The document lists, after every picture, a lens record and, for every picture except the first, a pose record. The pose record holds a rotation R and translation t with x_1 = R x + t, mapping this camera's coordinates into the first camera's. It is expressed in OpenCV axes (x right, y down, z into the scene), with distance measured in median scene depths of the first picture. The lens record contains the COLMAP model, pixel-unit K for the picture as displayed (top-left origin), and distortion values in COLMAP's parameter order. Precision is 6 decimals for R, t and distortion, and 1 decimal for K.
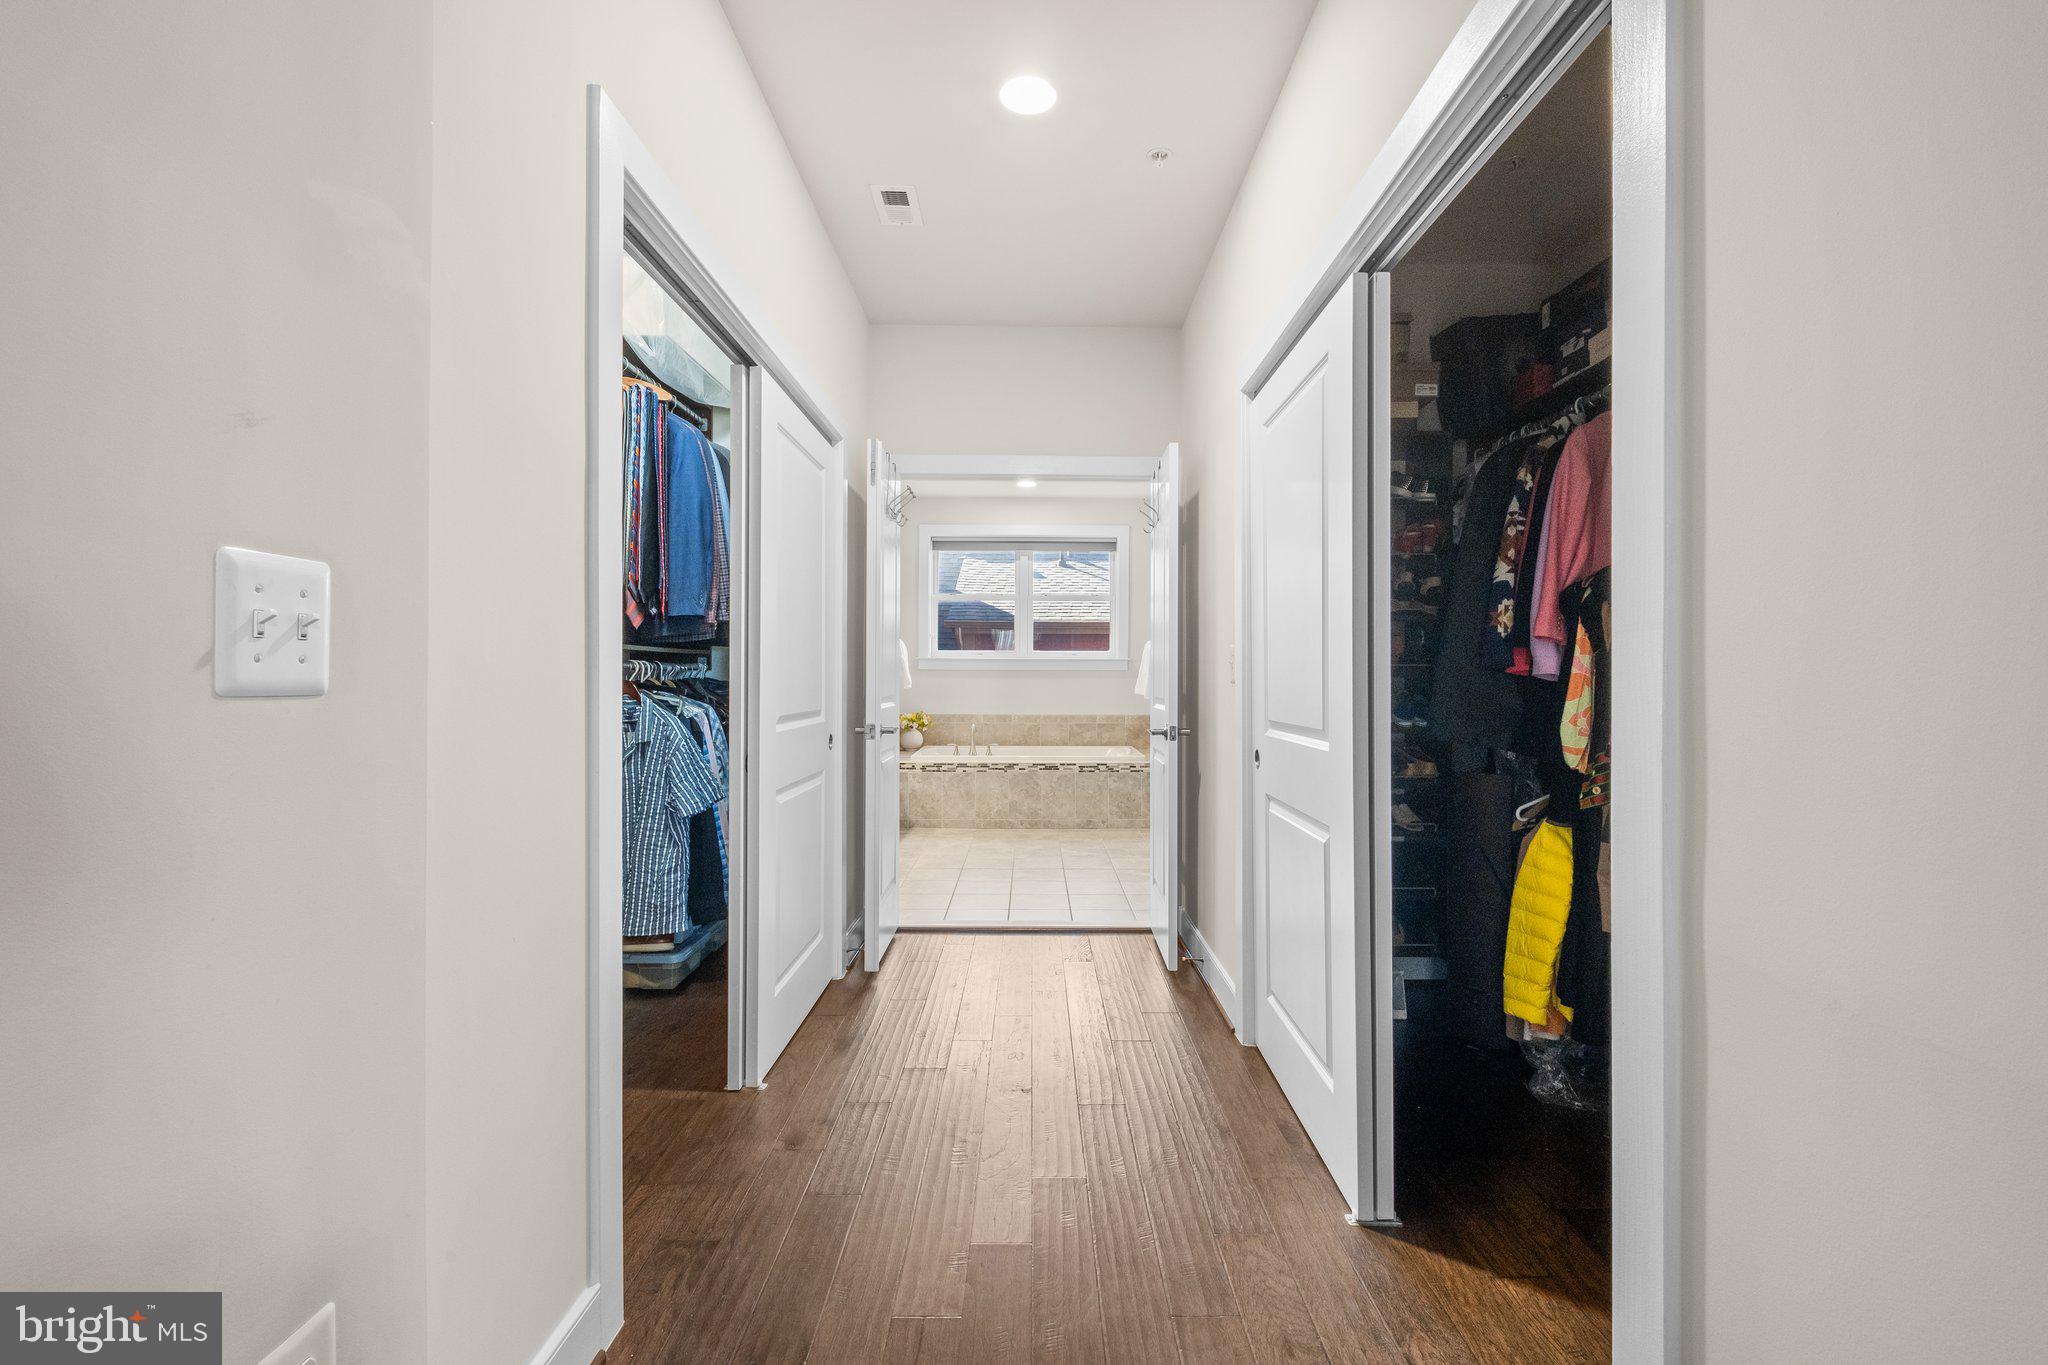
lens RADIAL K [[886.5, 0, 1032.9], [0, 886.5, 669.9], [0, 0, 1]] dist [-0.001420, -0.004522]
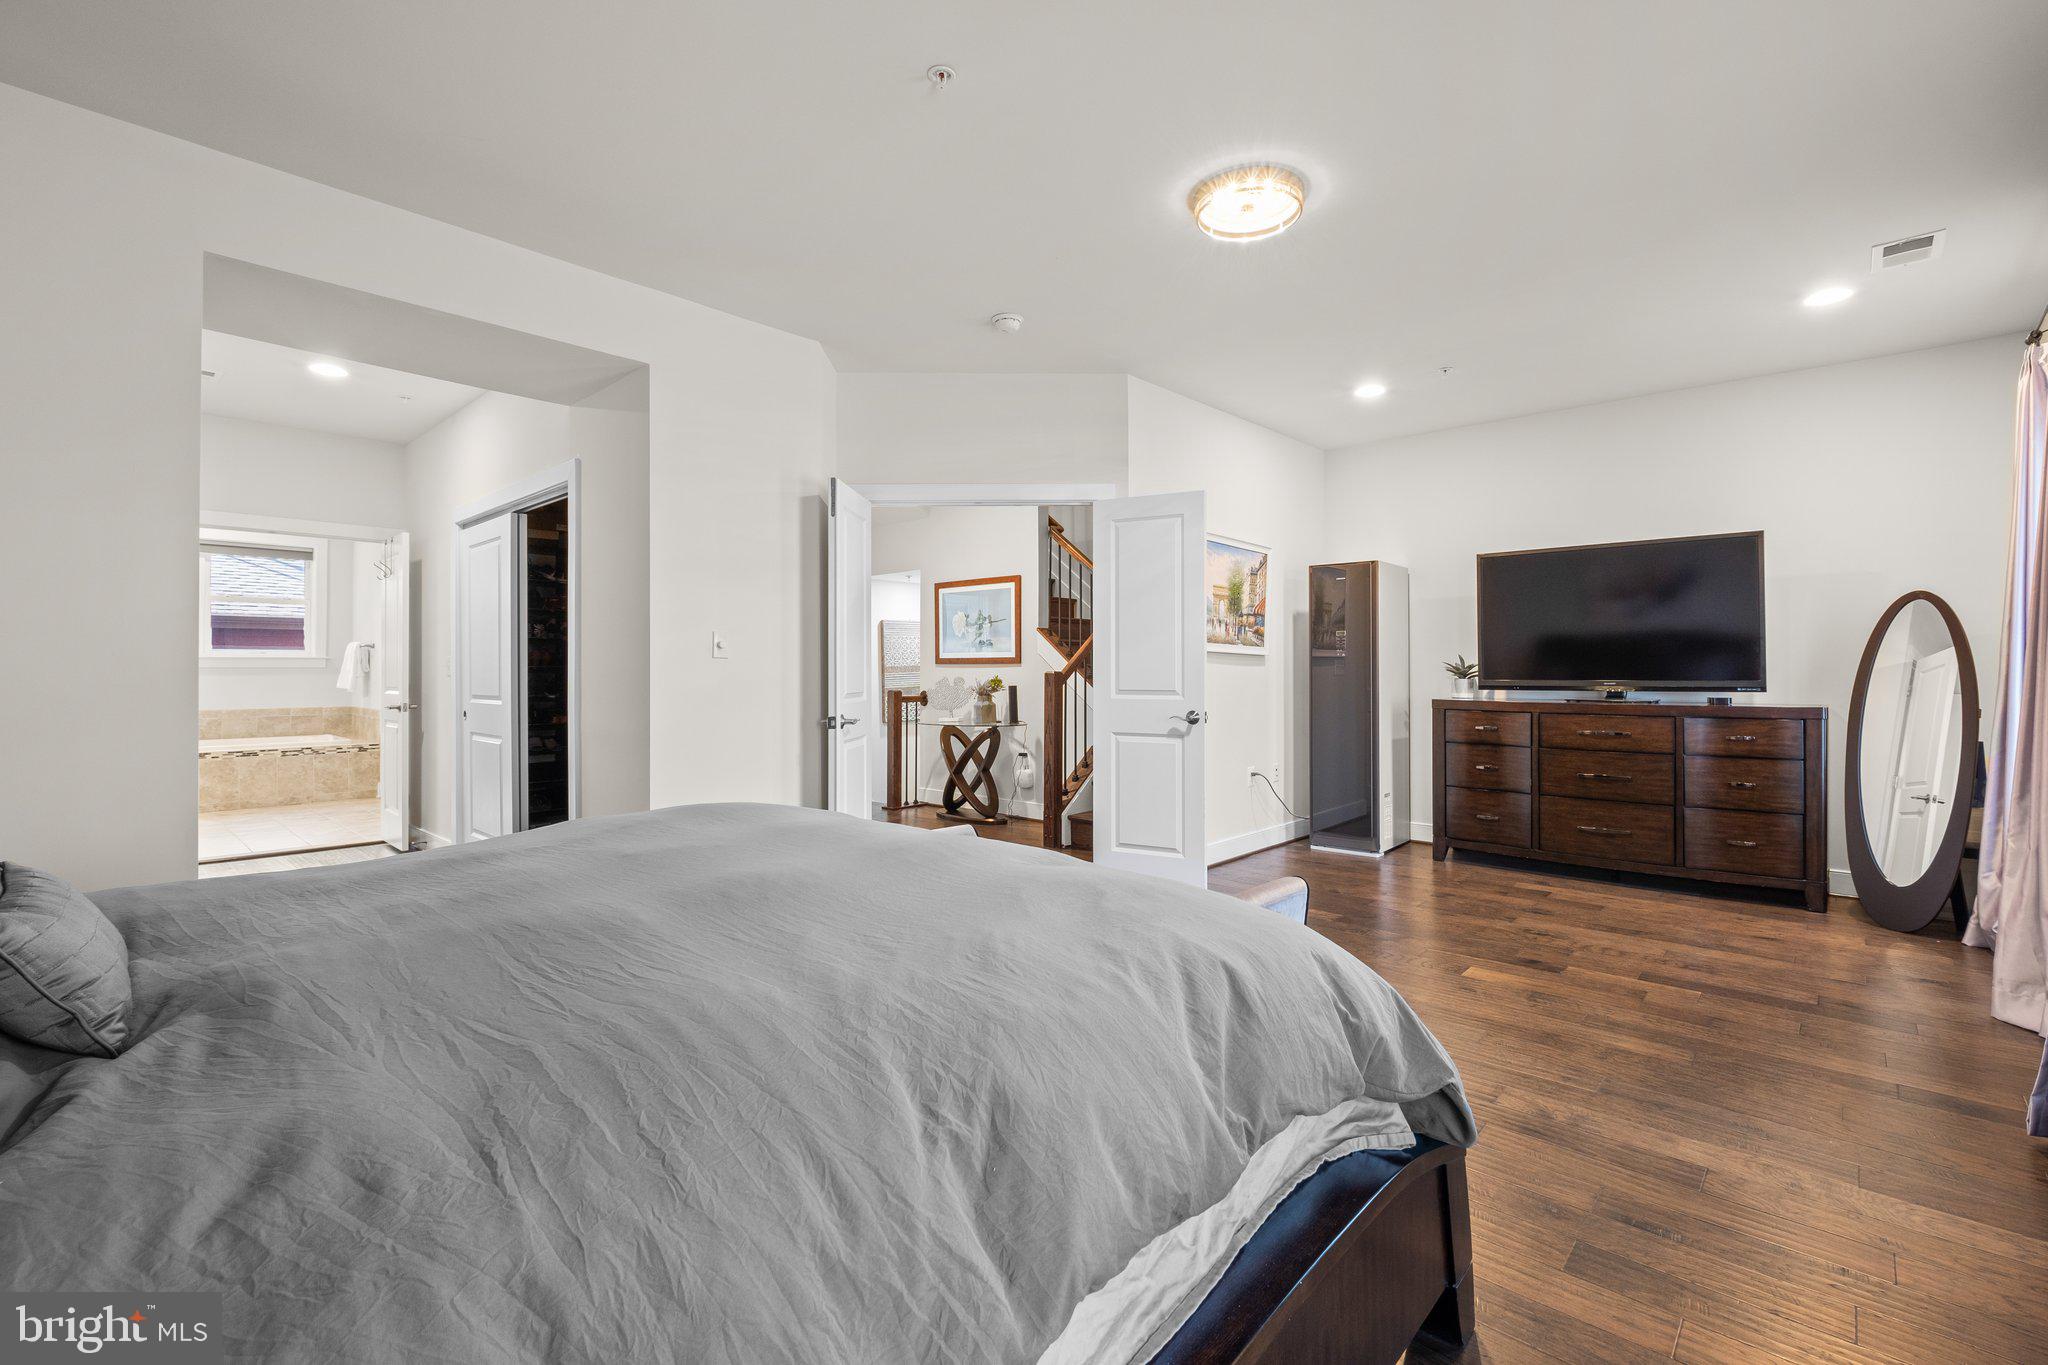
lens RADIAL K [[886.5, 0, 1032.9], [0, 886.5, 669.9], [0, 0, 1]] dist [-0.001420, -0.004522]
pose [[0.675622, -0.002046, 0.737245, -0.133668], [-0.002412, 0.999985, 0.004985, -0.004951], [-0.737244, -0.005146, 0.675607, -0.490634]]
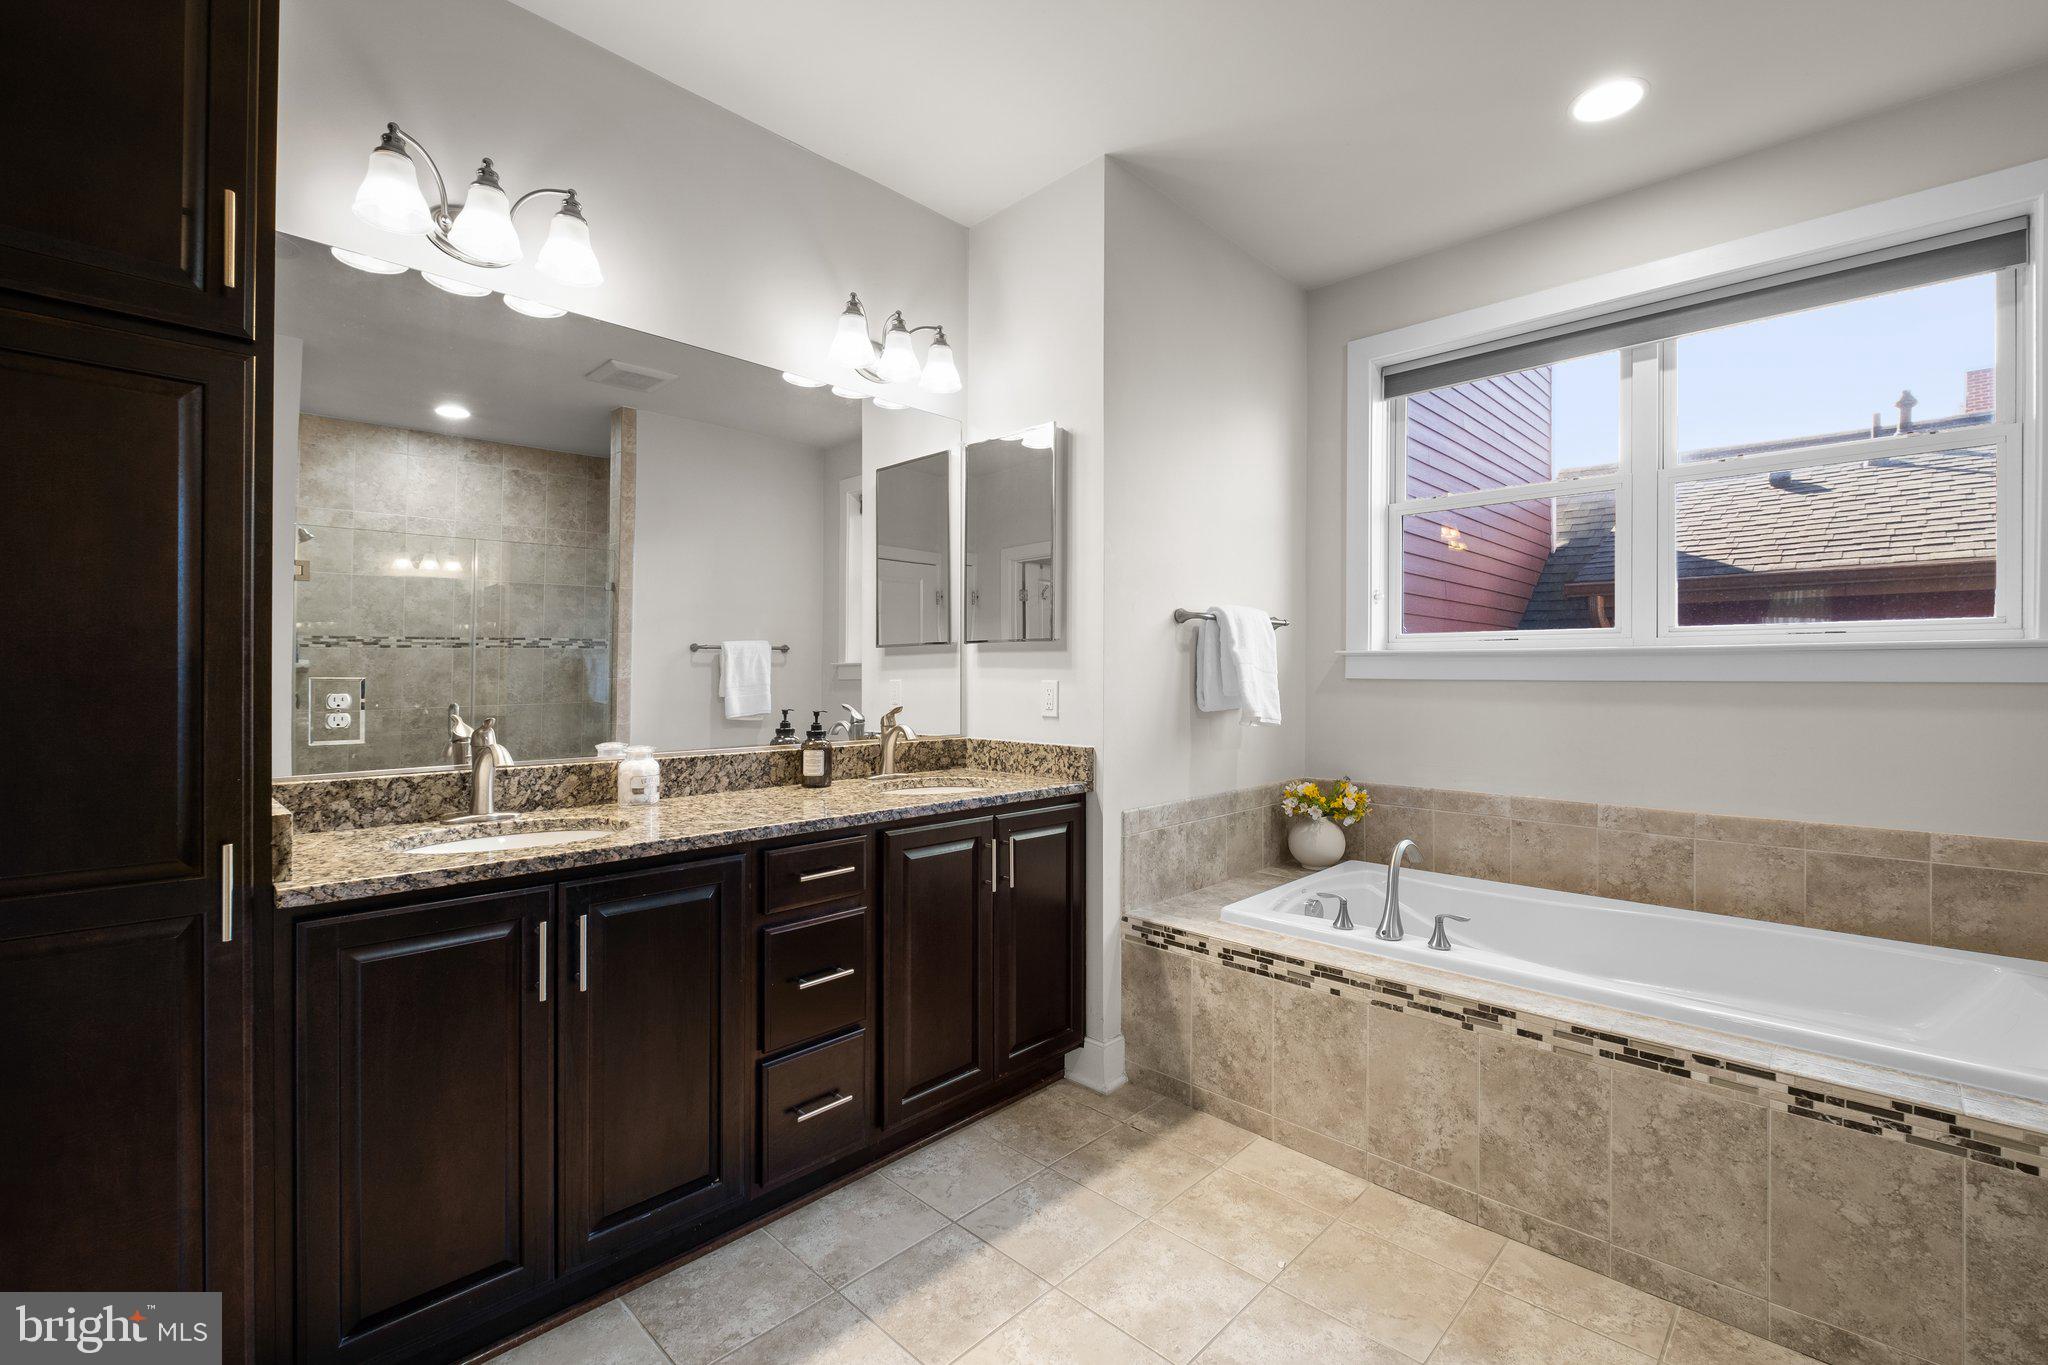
lens RADIAL K [[886.5, 0, 1032.9], [0, 886.5, 669.9], [0, 0, 1]] dist [-0.001420, -0.004522]
pose [[0.723251, -0.001816, -0.690583, 0.068691], [0.002408, 0.999997, -0.000108, -0.005474], [0.690581, -0.001585, 0.723253, 0.684457]]
